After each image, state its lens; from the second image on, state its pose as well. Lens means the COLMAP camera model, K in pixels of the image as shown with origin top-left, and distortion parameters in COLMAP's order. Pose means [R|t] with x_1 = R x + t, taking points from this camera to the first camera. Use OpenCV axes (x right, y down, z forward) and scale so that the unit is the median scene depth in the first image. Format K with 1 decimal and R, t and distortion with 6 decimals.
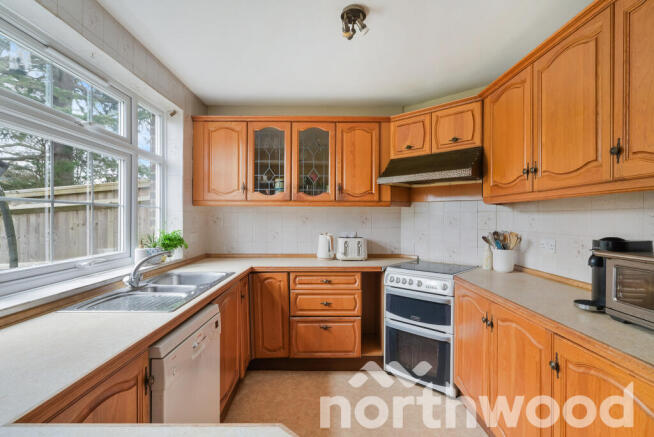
lens RADIAL K [[313.0, 0, 330.4], [0, 313.0, 214.7], [0, 0, 1]] dist [-0.010460, 0.000617]
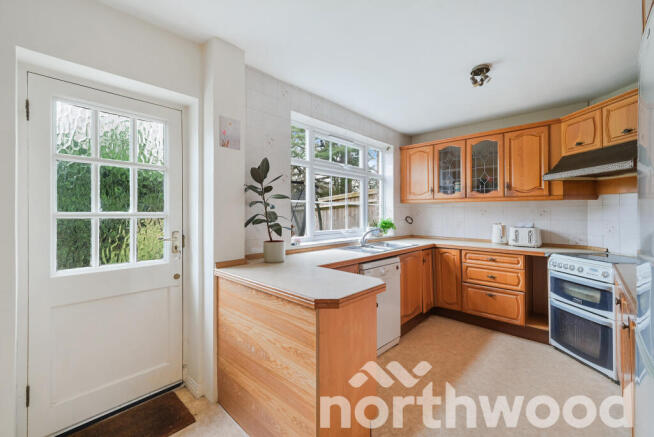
lens RADIAL K [[279.7, 0, 329.1], [0, 279.7, 214.2], [0, 0, 1]] dist [0.002408, 0.000292]
pose [[0.715303, 0.001940, -0.698811, 0.313574], [0.008186, 0.999904, 0.011156, 0.007093], [0.698766, -0.013700, 0.715219, -0.292070]]
